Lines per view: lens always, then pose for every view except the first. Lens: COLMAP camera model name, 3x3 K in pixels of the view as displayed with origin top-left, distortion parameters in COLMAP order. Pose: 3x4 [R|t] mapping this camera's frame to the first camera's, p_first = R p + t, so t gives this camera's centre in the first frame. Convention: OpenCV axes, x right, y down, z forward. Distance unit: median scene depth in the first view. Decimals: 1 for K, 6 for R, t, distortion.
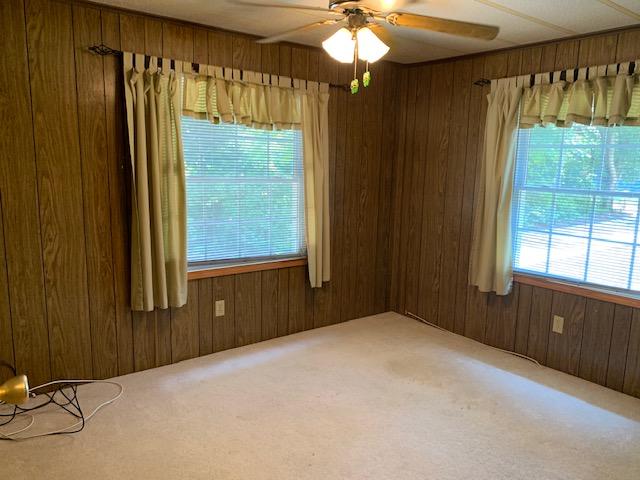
lens RADIAL K [[492.8, 0, 322.8], [0, 492.8, 241.7], [0, 0, 1]] dist [0.000144, -0.001710]
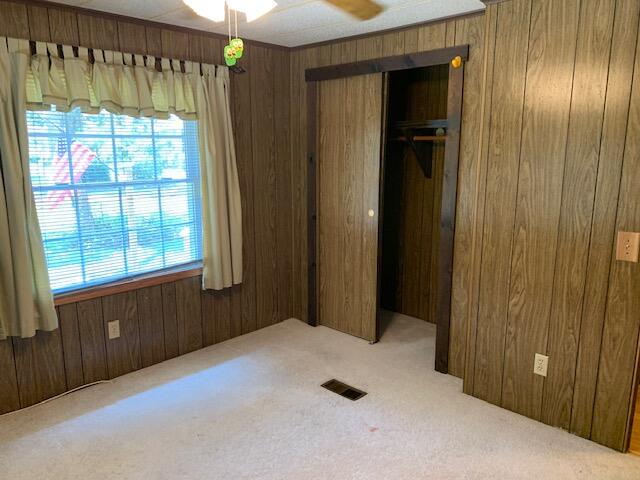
lens RADIAL K [[492.8, 0, 322.8], [0, 492.8, 241.7], [0, 0, 1]] dist [0.000144, -0.001710]
pose [[-0.138311, -0.213089, 0.967193, -0.446446], [0.154800, 0.959925, 0.233625, -0.149599], [-0.978216, 0.182034, -0.099782, 0.697659]]
